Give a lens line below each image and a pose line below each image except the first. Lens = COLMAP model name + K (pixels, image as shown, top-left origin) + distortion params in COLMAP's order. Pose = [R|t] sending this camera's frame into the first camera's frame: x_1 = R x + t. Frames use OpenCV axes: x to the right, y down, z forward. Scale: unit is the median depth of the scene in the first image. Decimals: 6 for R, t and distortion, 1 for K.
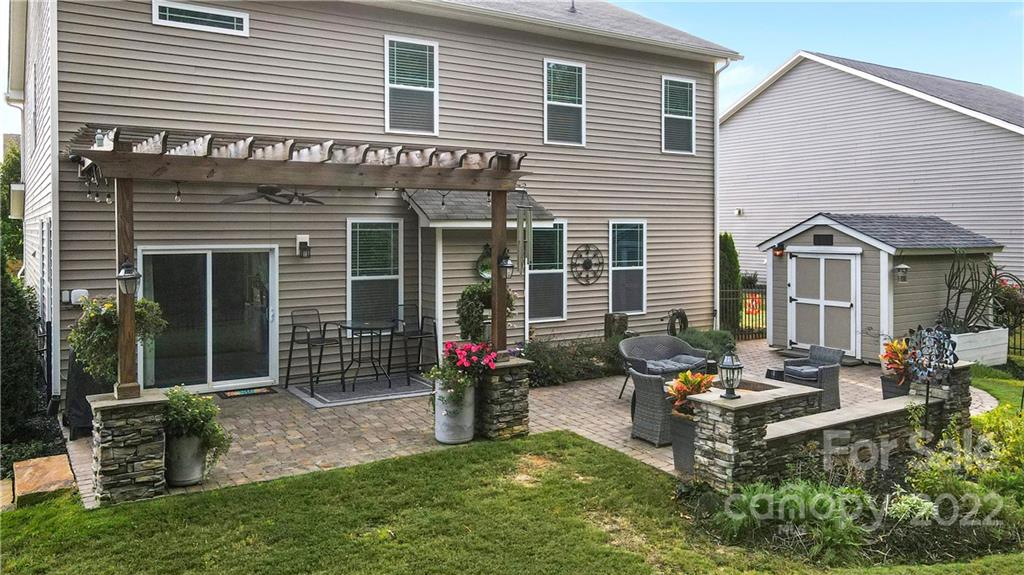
lens RADIAL K [[728.1, 0, 512.6], [0, 728.1, 236.6], [0, 0, 1]] dist [-0.001250, -0.000501]
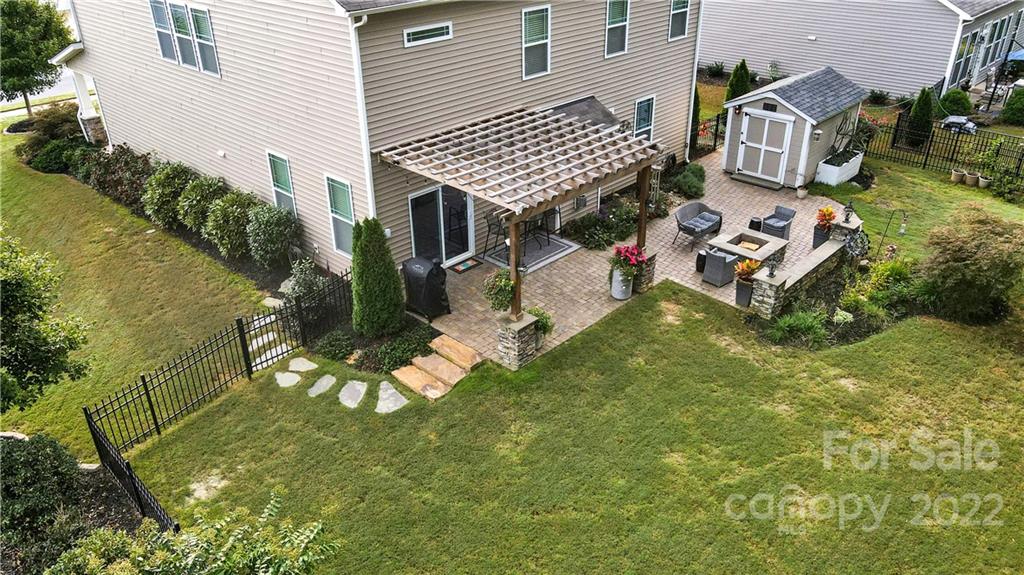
lens RADIAL K [[728.1, 0, 512.6], [0, 728.1, 236.6], [0, 0, 1]] dist [-0.001250, -0.000501]
pose [[0.973221, -0.096344, 0.208708, -0.469334], [-0.001038, 0.906080, 0.423105, -0.422695], [-0.229870, -0.411991, 0.881716, -0.346873]]
